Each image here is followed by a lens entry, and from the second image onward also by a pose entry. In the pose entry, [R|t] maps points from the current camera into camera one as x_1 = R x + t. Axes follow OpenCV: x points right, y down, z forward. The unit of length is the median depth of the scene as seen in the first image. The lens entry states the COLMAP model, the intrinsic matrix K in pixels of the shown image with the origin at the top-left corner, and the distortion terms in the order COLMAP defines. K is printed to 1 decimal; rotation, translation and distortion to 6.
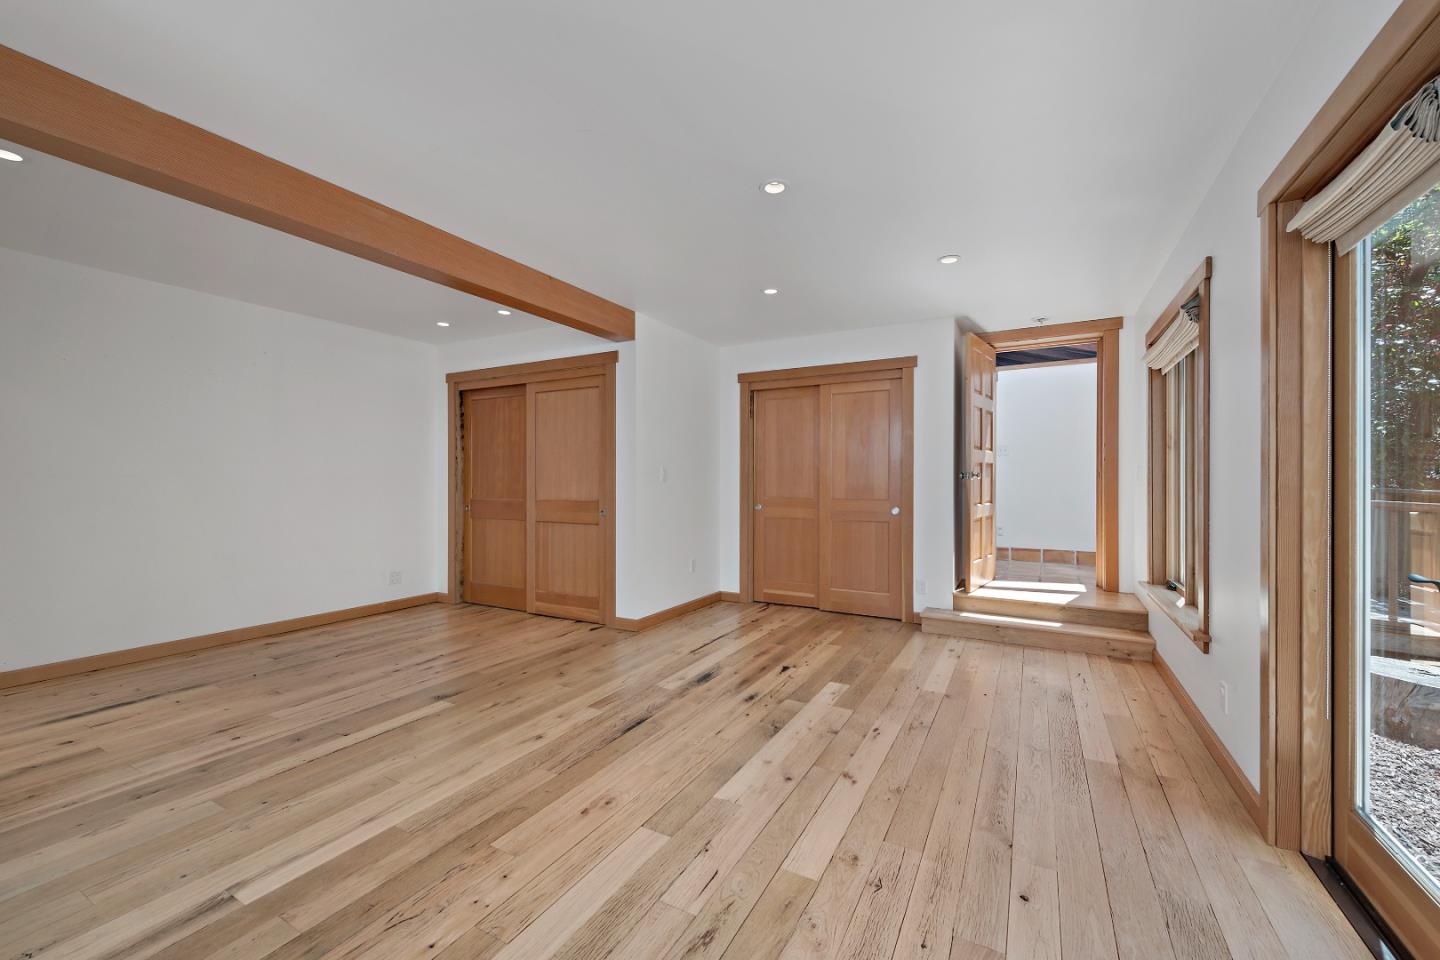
lens RADIAL K [[574.9, 0, 718.6], [0, 574.9, 481.6], [0, 0, 1]] dist [0.005738, -0.001439]
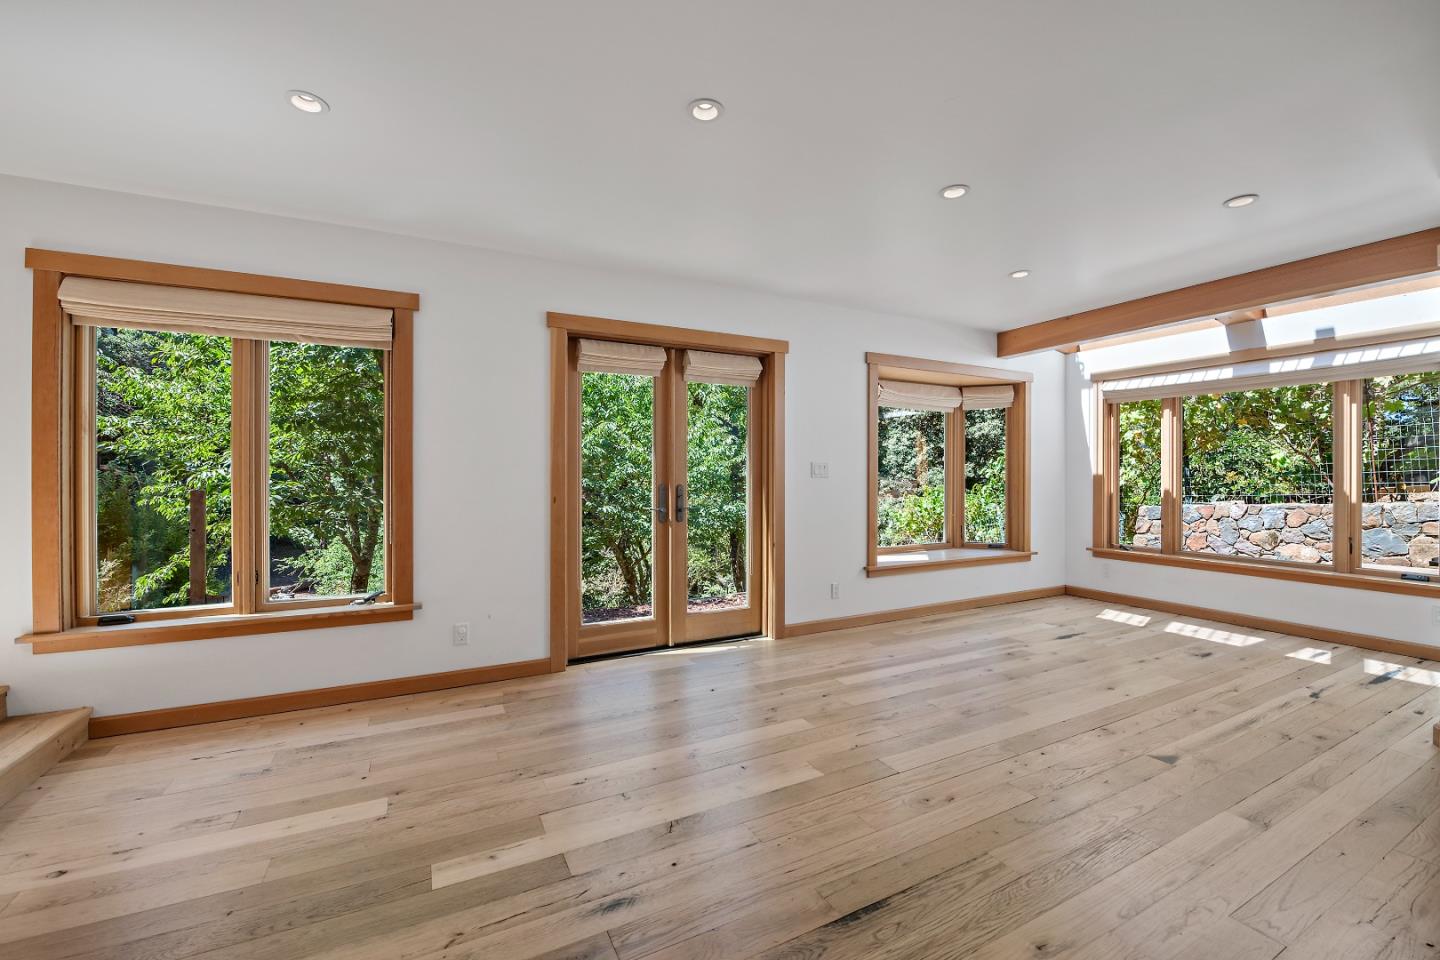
lens RADIAL K [[574.9, 0, 721.7], [0, 574.9, 477.9], [0, 0, 1]] dist [0.005738, -0.001439]
pose [[-0.832205, -0.004744, 0.554447, -0.344786], [-0.003279, 0.999988, 0.003635, -0.005231], [-0.554458, 0.001207, -0.832211, 1.556751]]
